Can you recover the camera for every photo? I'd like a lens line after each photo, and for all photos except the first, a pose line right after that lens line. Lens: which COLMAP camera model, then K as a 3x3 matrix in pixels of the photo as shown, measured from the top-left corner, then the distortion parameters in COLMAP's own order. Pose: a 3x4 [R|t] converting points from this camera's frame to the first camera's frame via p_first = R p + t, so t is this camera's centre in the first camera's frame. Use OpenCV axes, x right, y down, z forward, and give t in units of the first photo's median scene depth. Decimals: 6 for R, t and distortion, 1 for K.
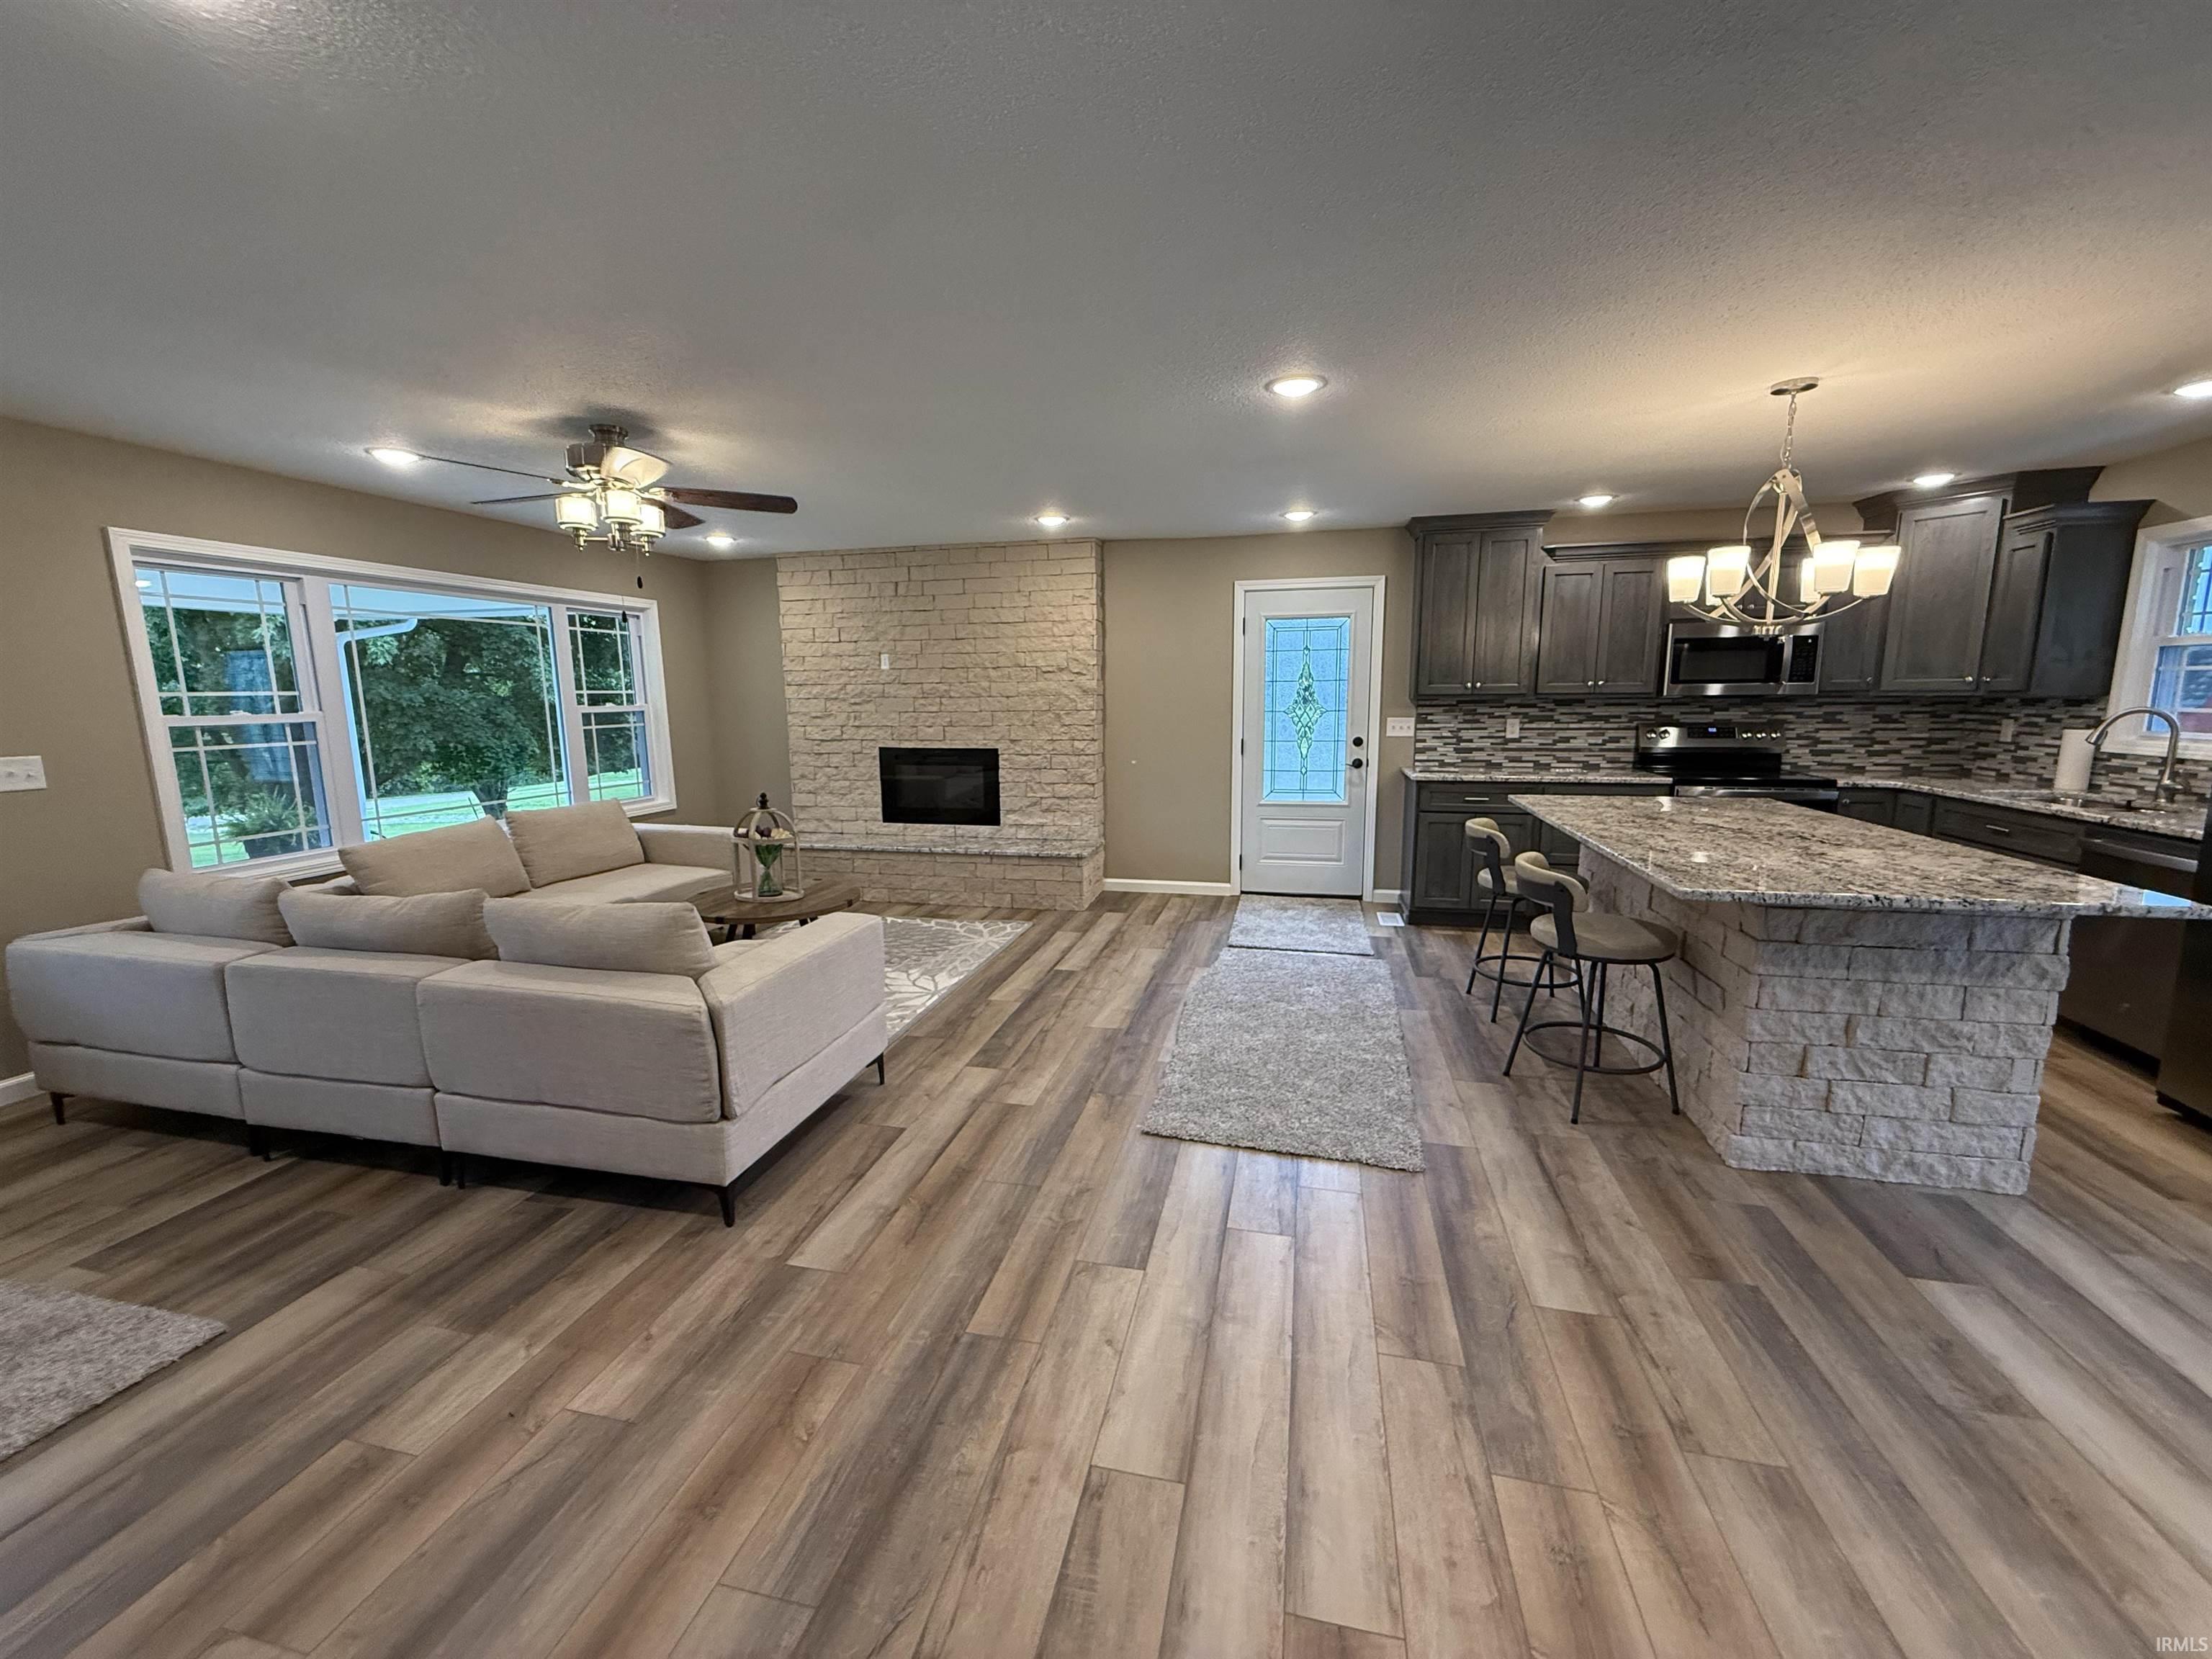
lens RADIAL K [[879.9, 0, 1101.3], [0, 879.9, 831.9], [0, 0, 1]] dist [0.000392, 0.000049]
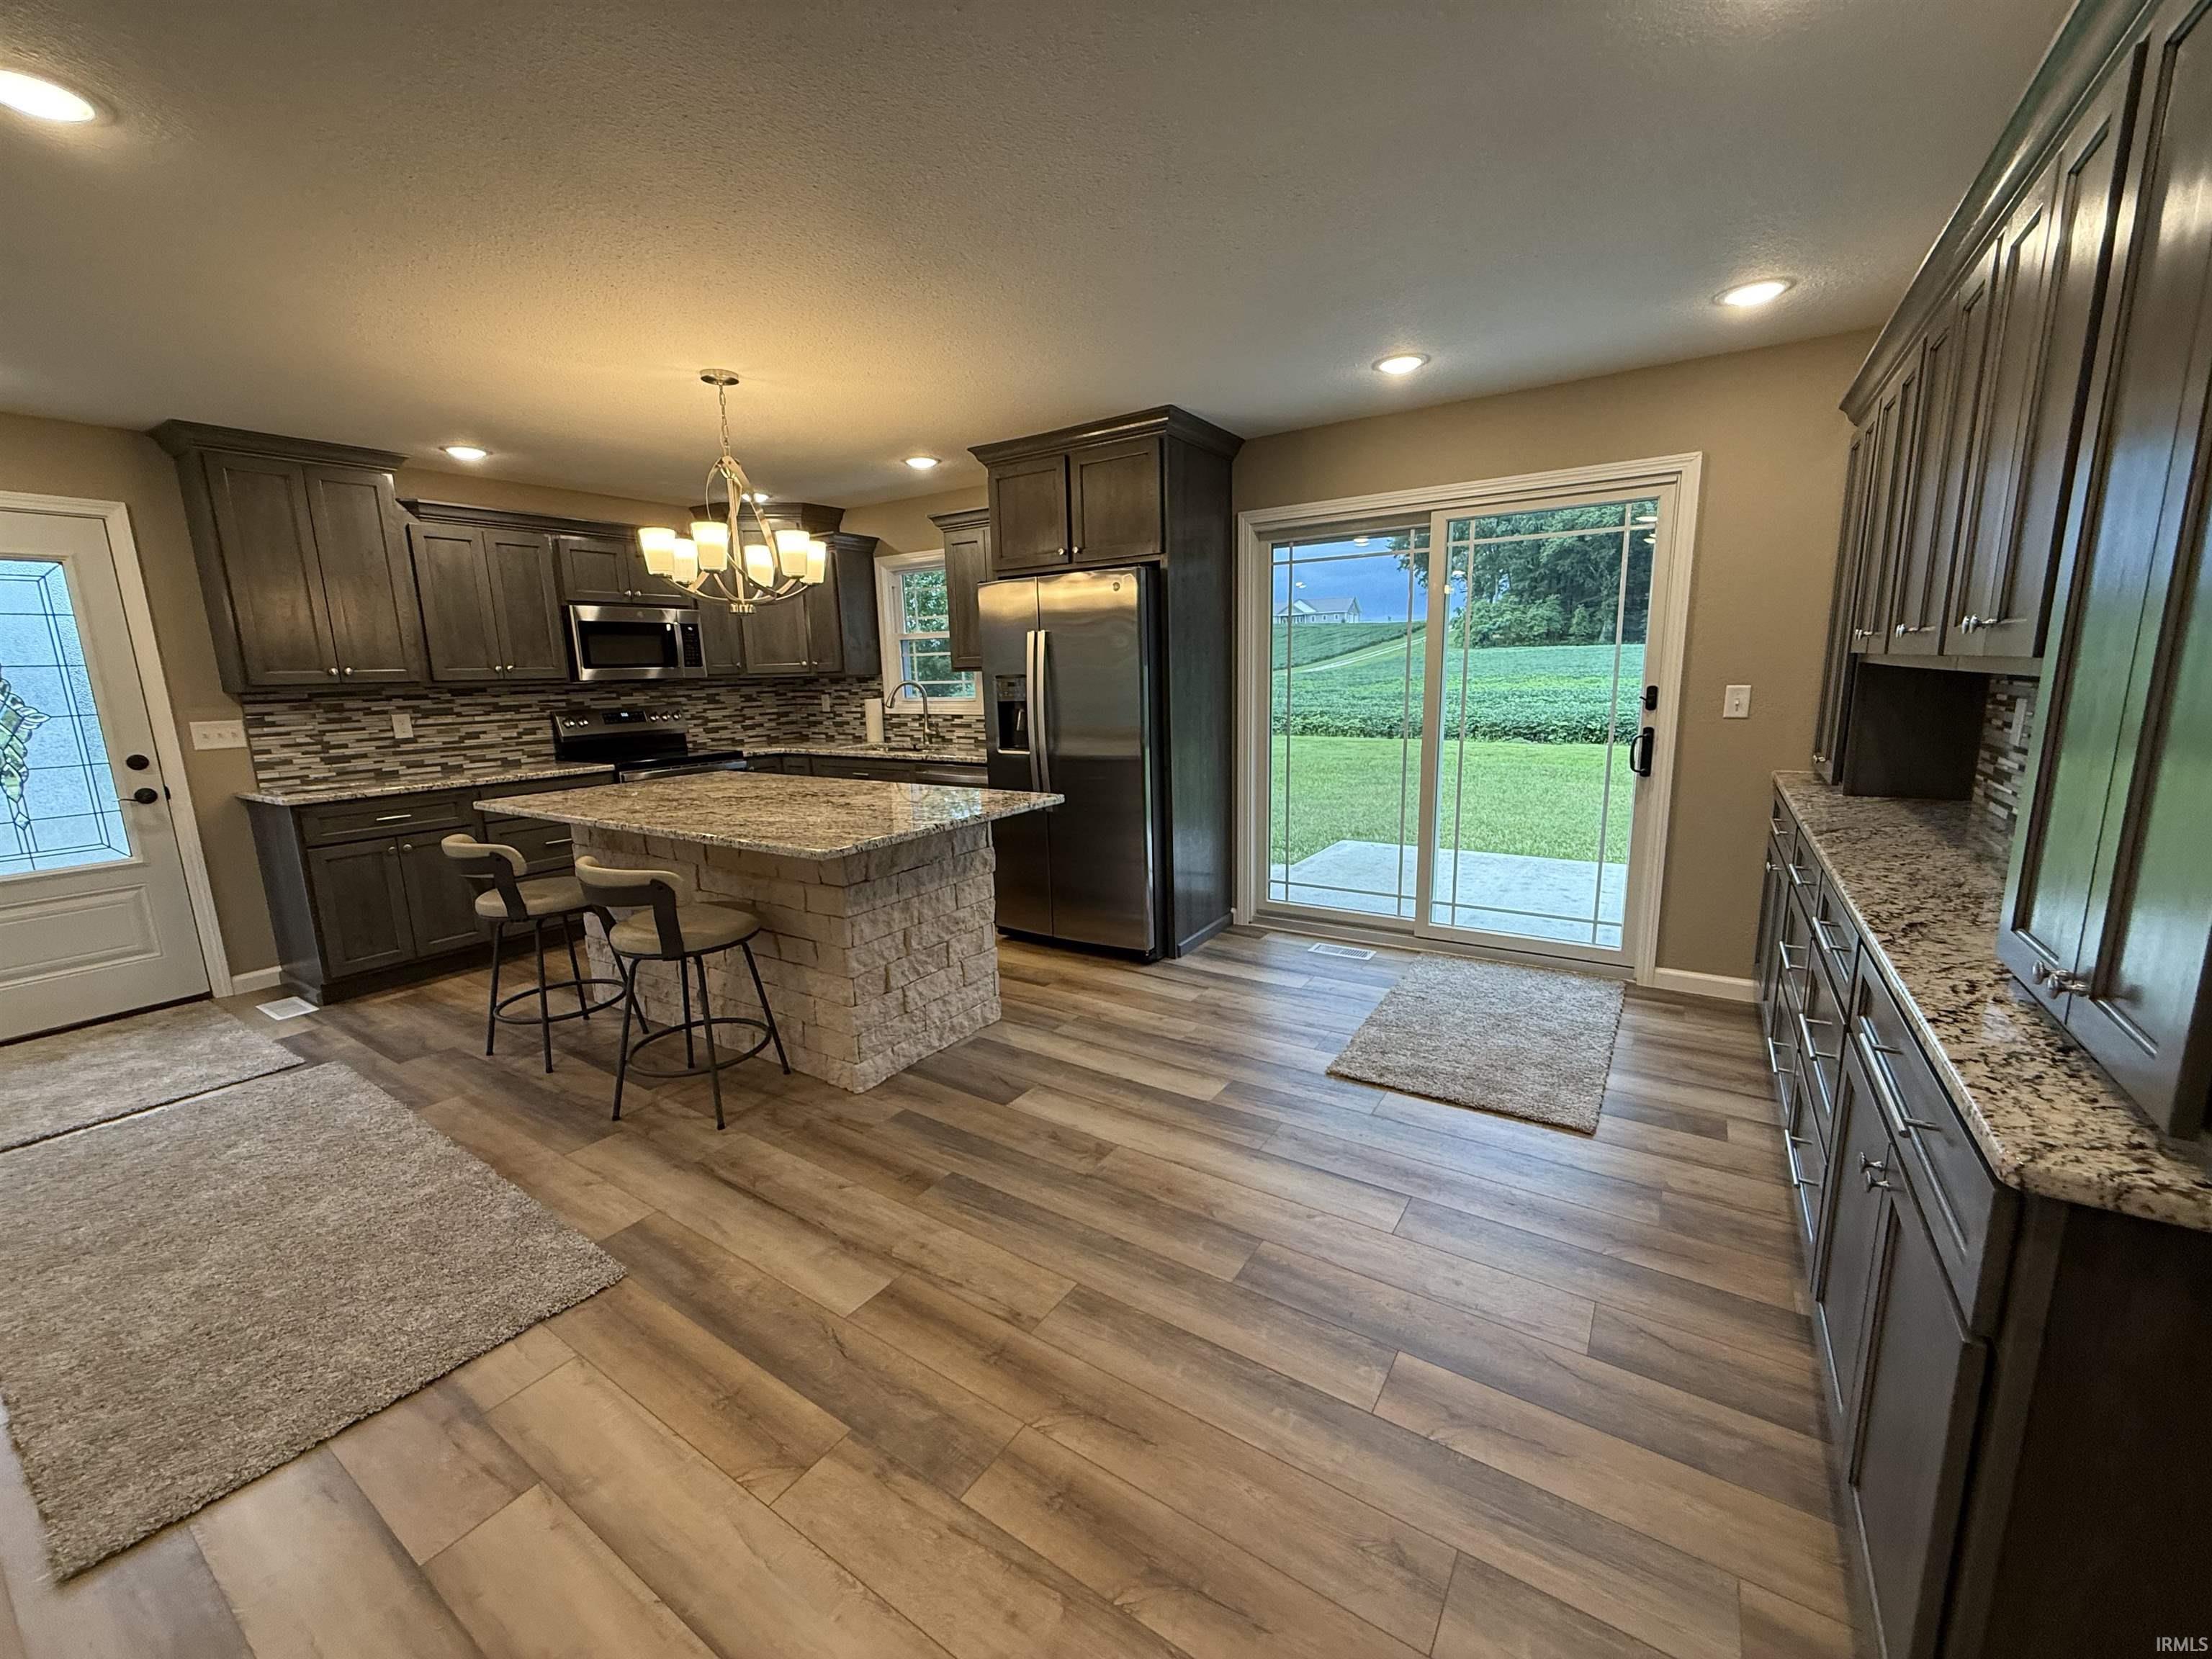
lens RADIAL K [[879.9, 0, 1101.3], [0, 879.9, 831.9], [0, 0, 1]] dist [0.000392, 0.000049]
pose [[0.346475, -0.171352, 0.922276, -0.099601], [0.171688, 0.978151, 0.117234, -0.012404], [-0.922214, 0.117726, 0.368324, 0.195982]]
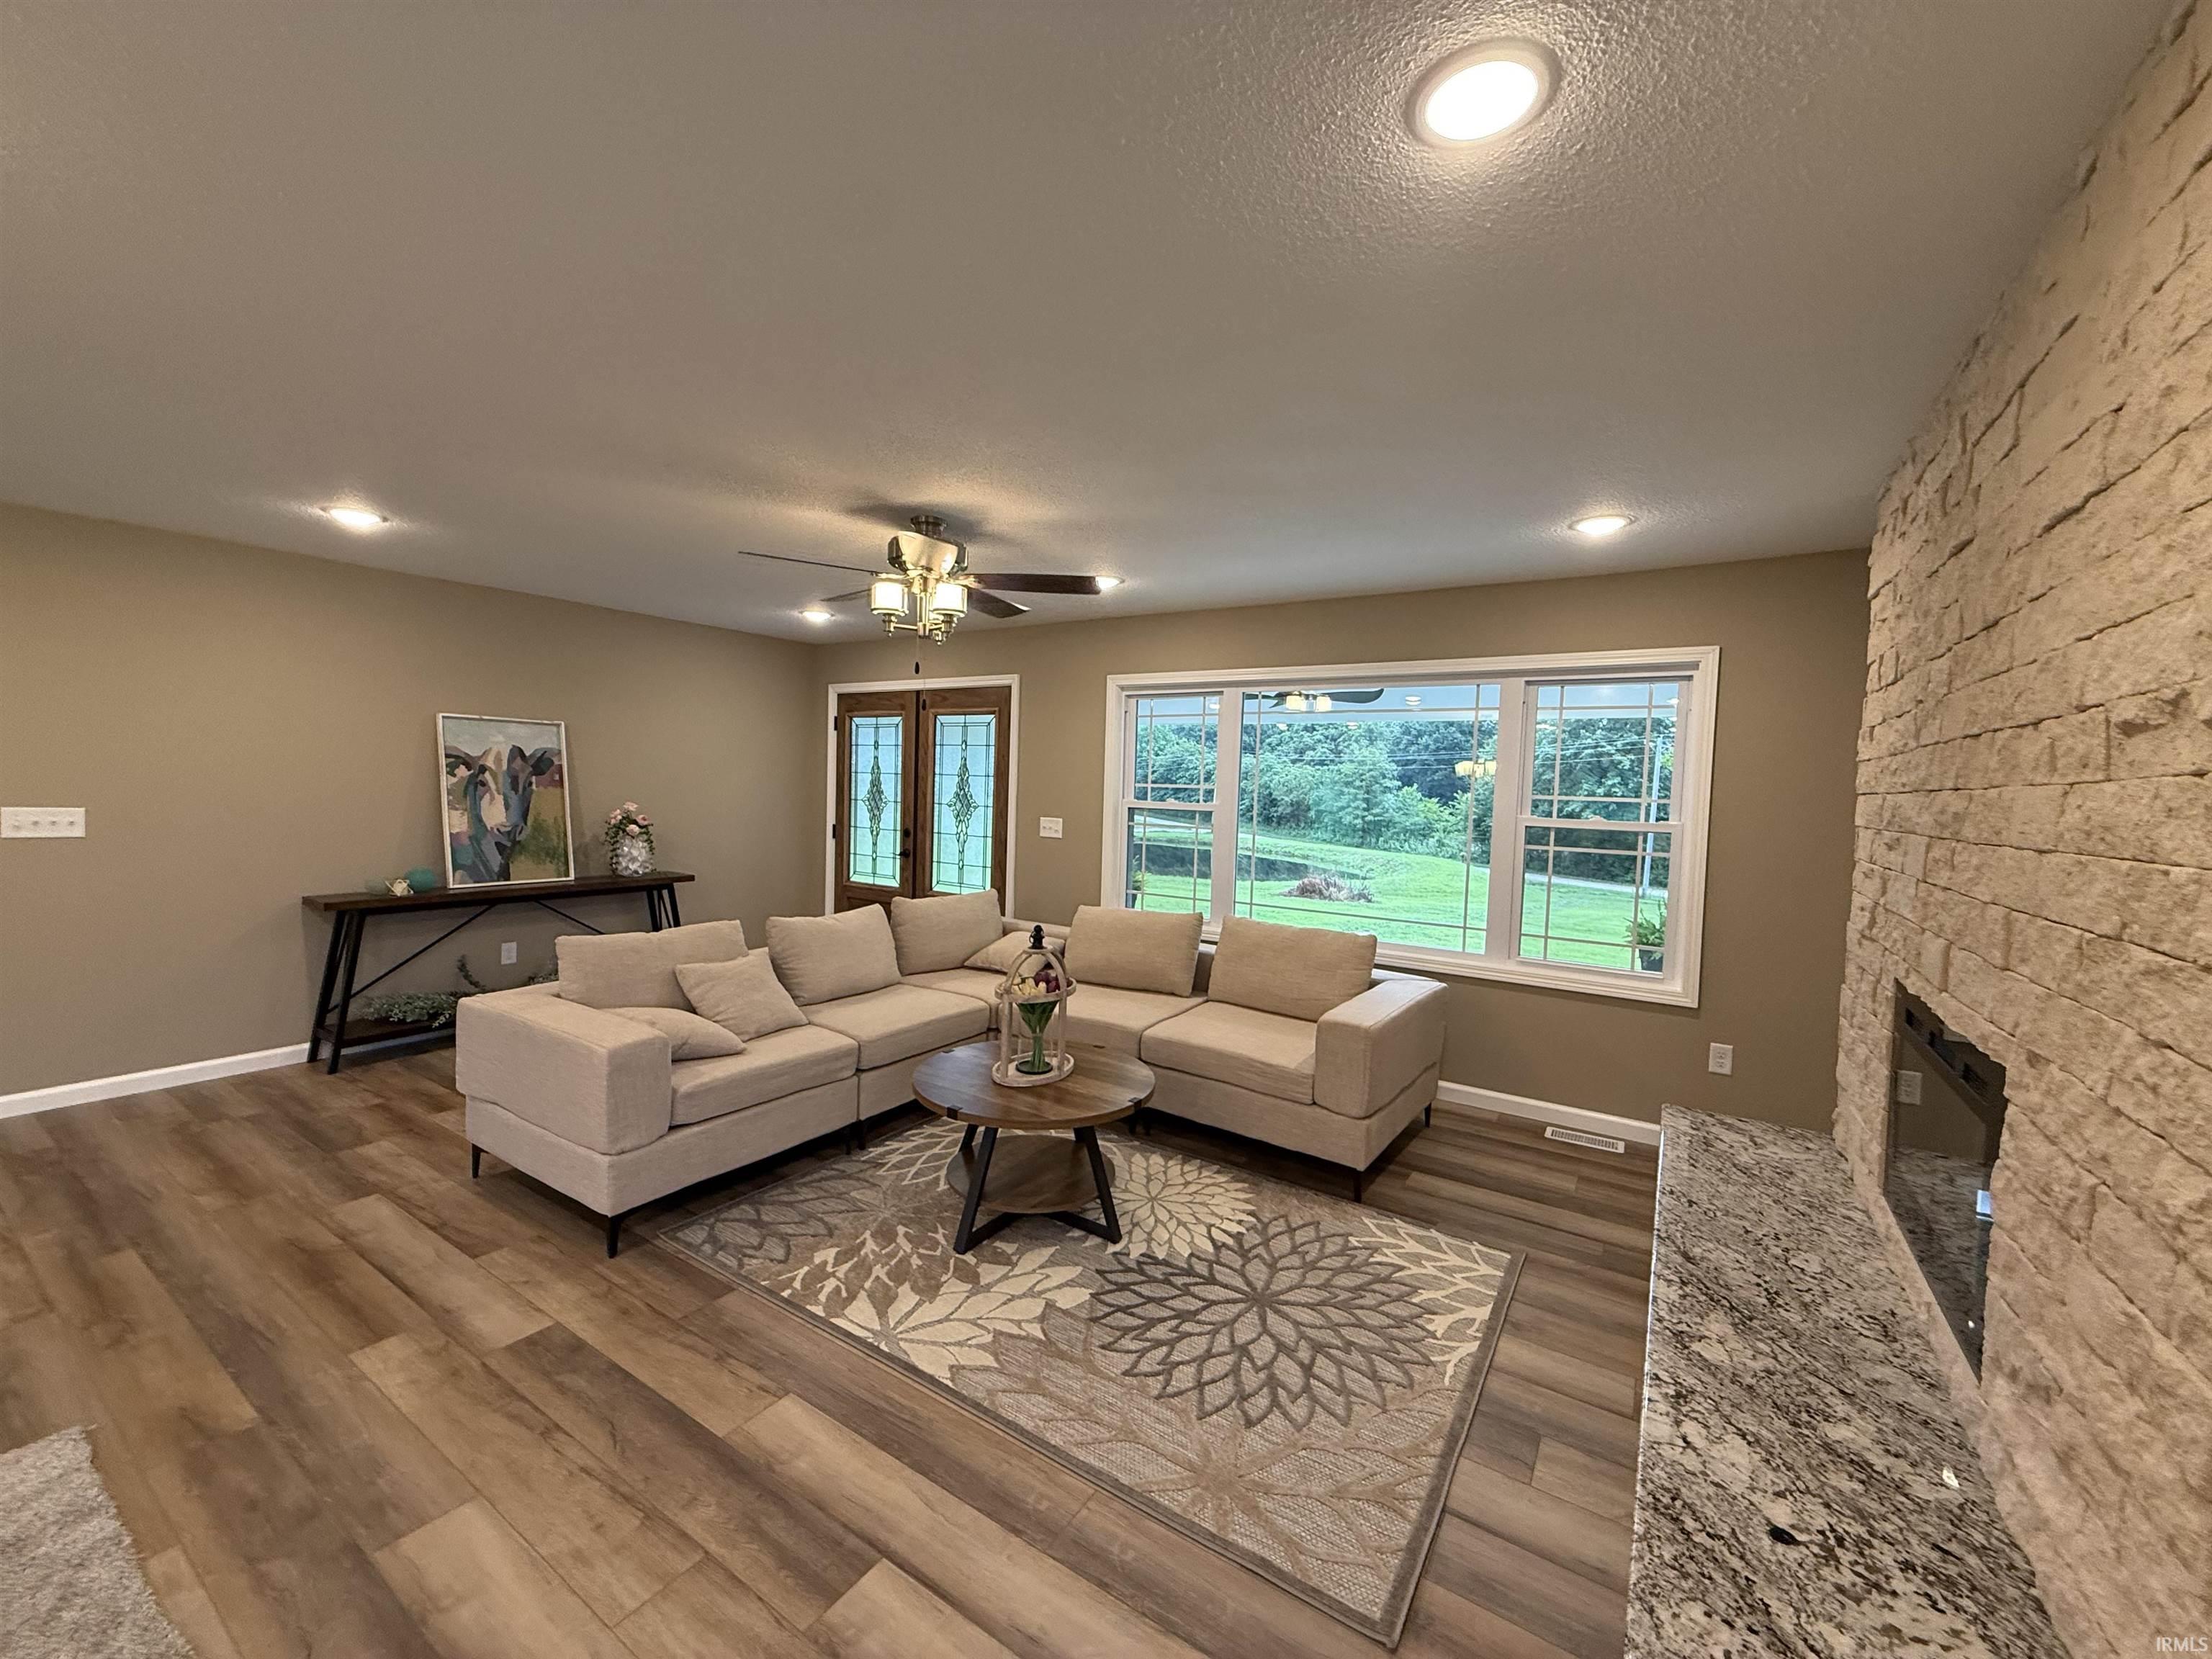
lens RADIAL K [[879.9, 0, 1101.3], [0, 879.9, 831.9], [0, 0, 1]] dist [0.000392, 0.000049]
pose [[-0.342013, 0.049862, -0.938371, 0.293451], [-0.176898, 0.977321, 0.116406, -0.234783], [0.922894, 0.205809, -0.325436, 1.409747]]
